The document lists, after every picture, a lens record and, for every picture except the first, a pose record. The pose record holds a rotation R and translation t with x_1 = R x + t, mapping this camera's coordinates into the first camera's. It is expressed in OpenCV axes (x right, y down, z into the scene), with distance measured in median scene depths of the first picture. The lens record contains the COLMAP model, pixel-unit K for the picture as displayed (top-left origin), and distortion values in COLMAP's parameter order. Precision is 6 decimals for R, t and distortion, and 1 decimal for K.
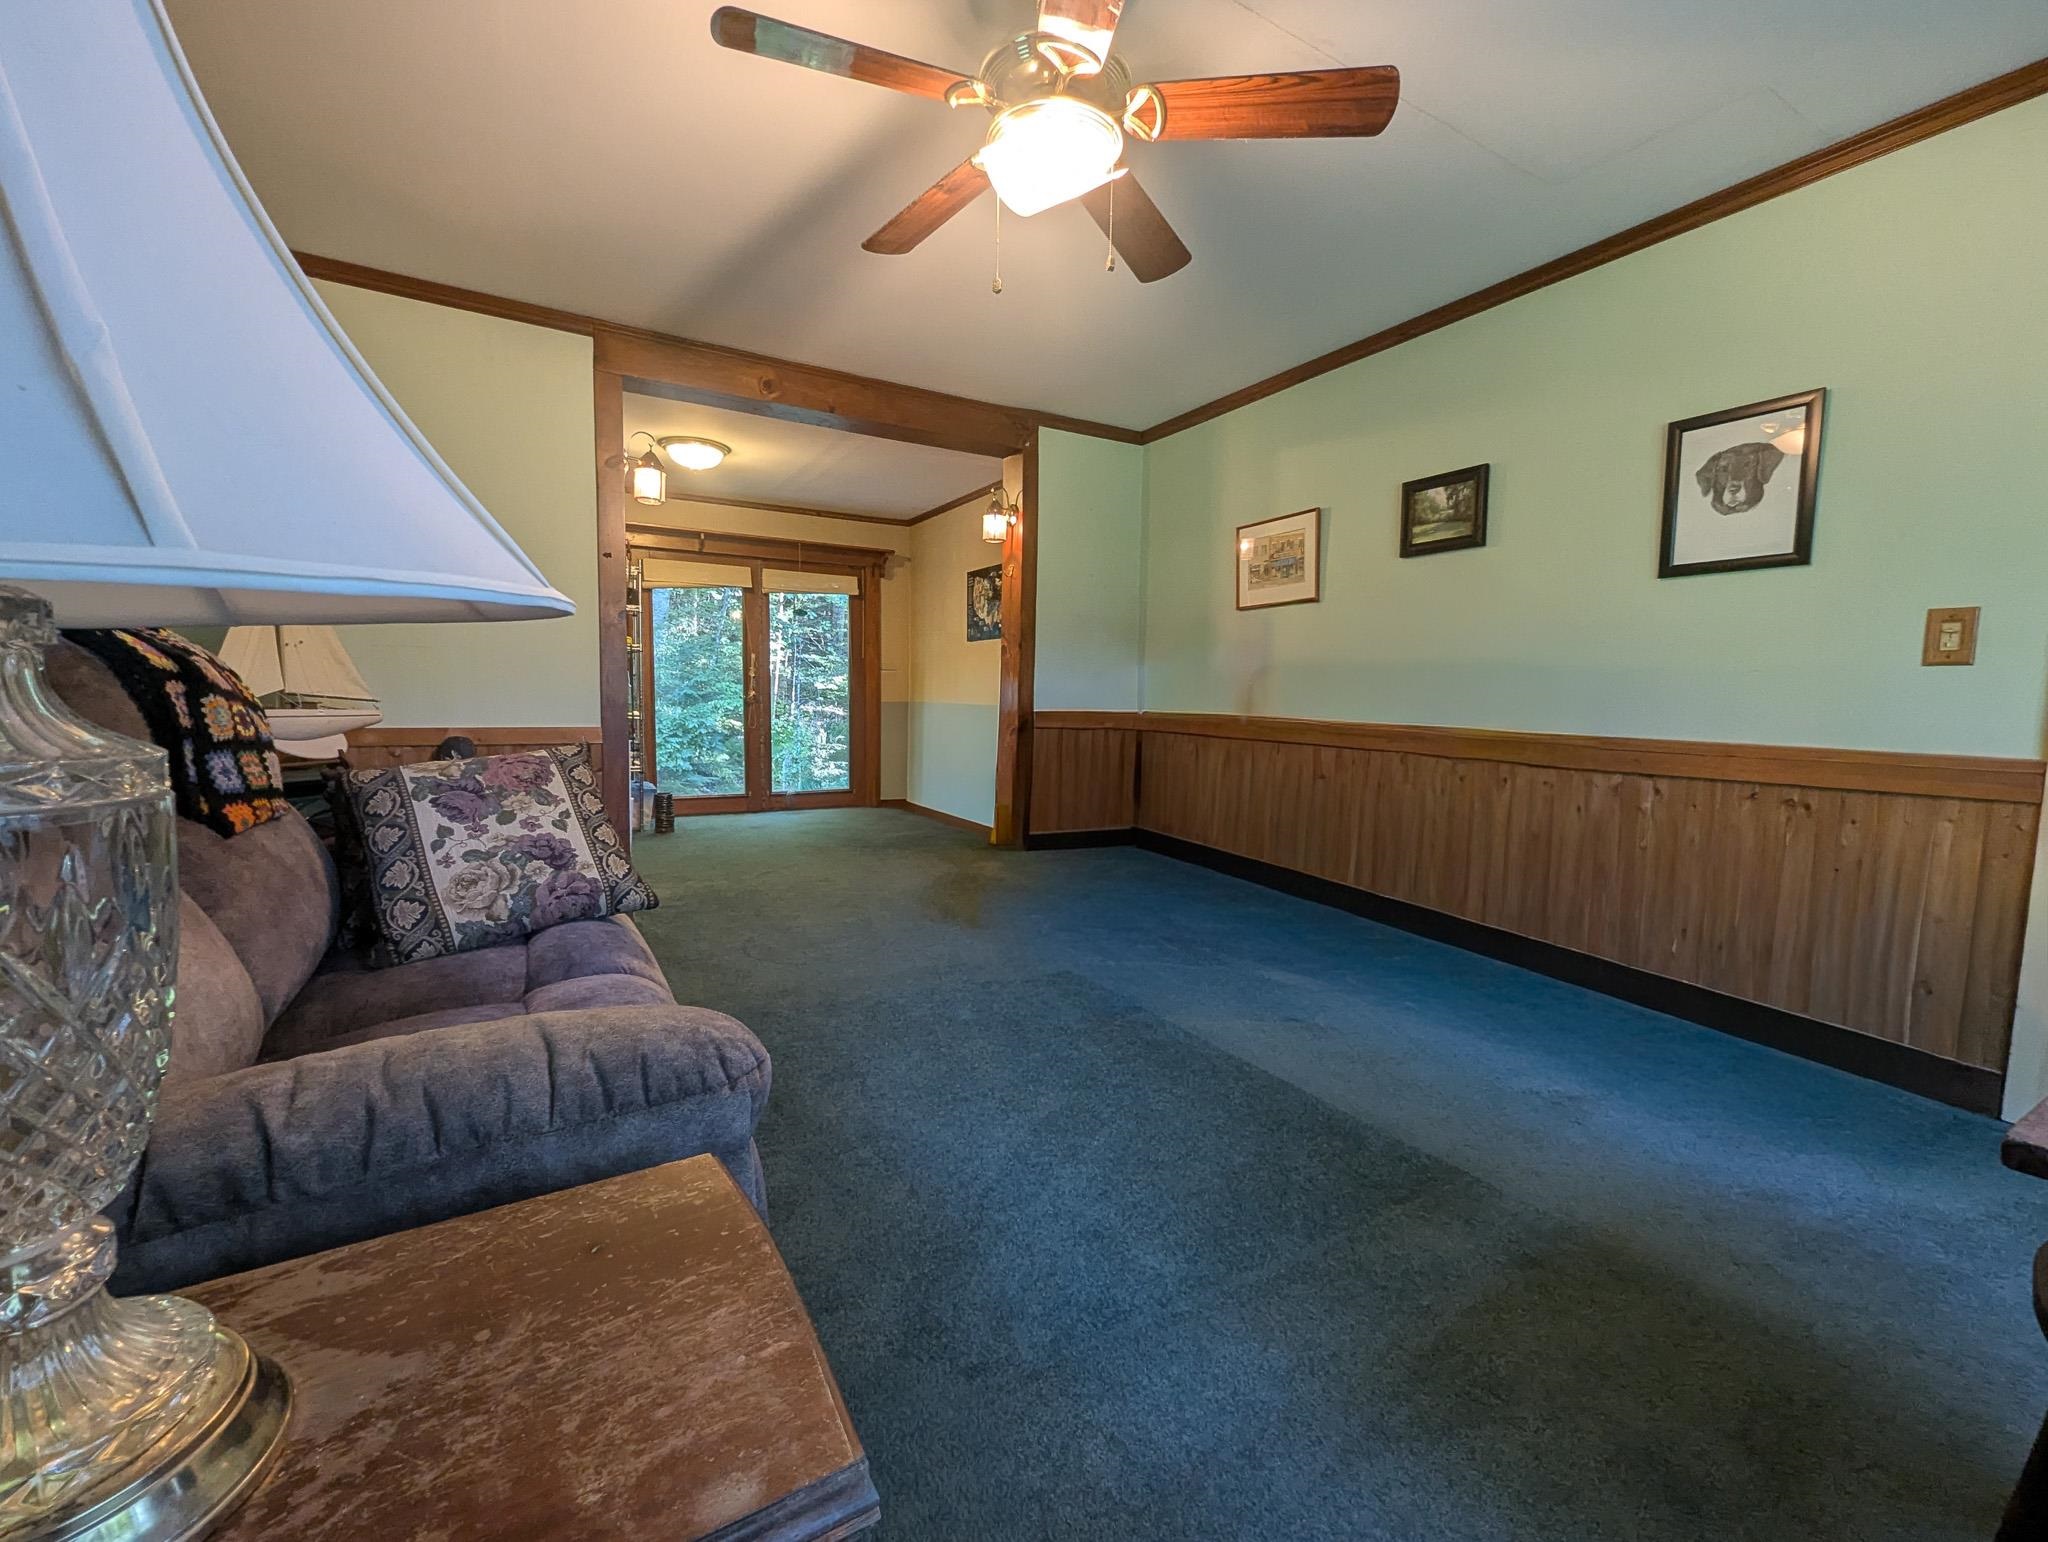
lens RADIAL K [[864.8, 0, 1026.0], [0, 864.8, 774.2], [0, 0, 1]] dist [0.001651, -0.000124]
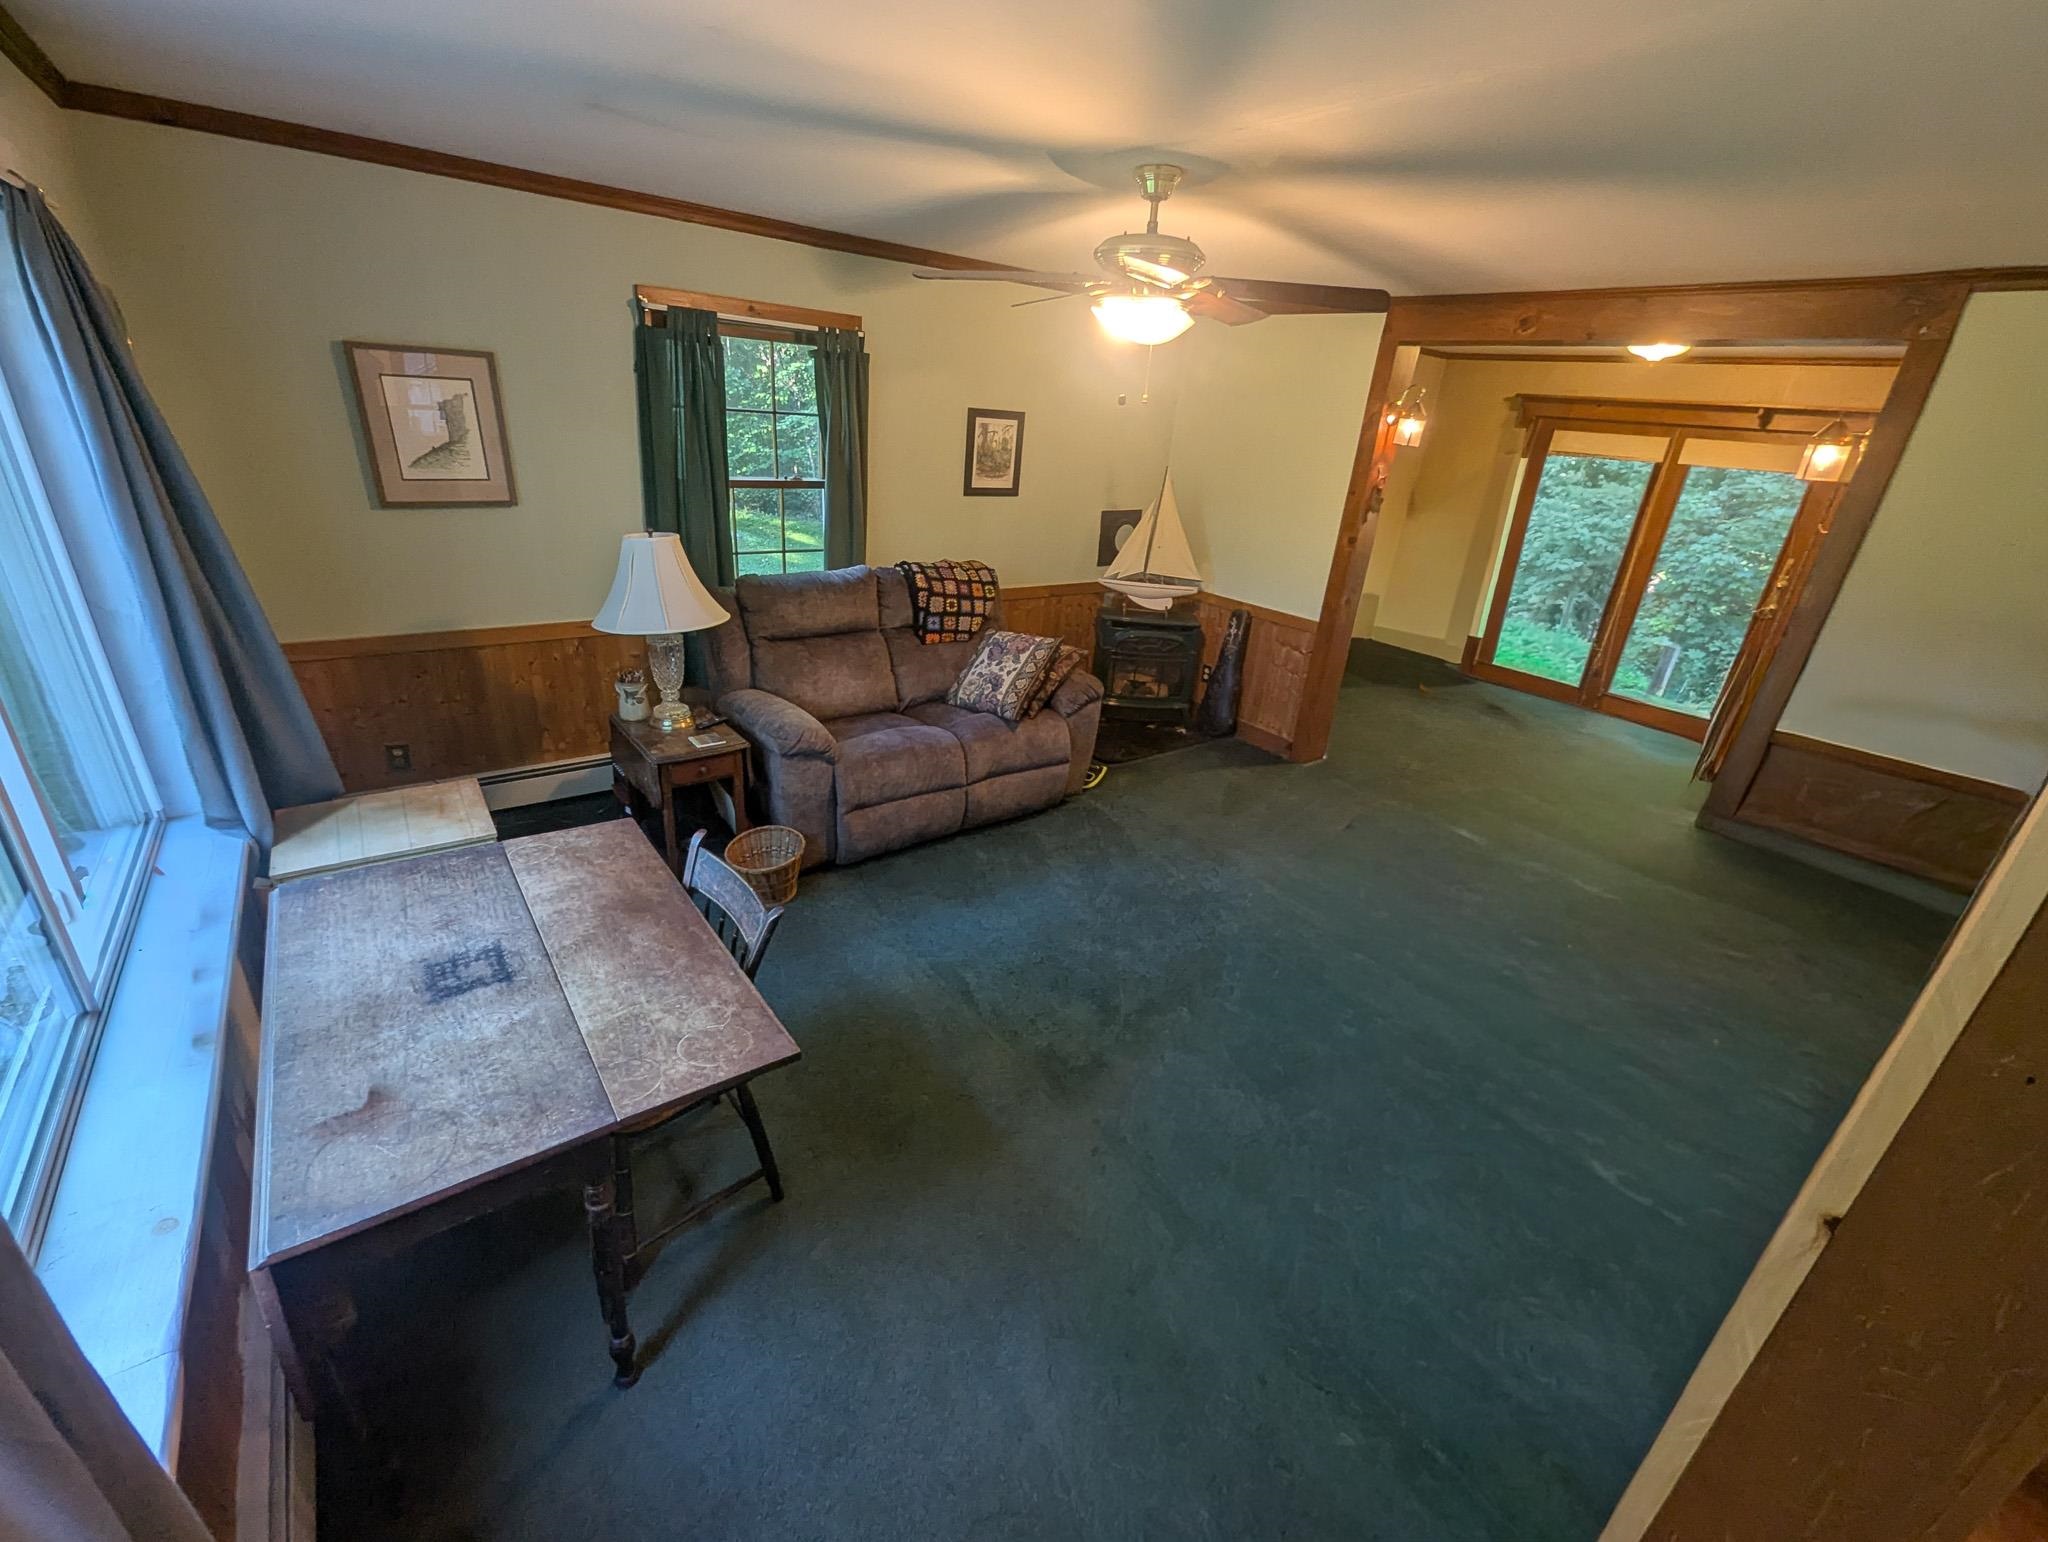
lens RADIAL K [[864.8, 0, 1024.3], [0, 864.8, 776.2], [0, 0, 1]] dist [0.001651, -0.000124]
pose [[0.122733, 0.386143, -0.914238, 1.662963], [-0.157842, 0.917072, 0.366150, -0.535992], [0.979807, 0.099367, 0.173504, 0.682193]]
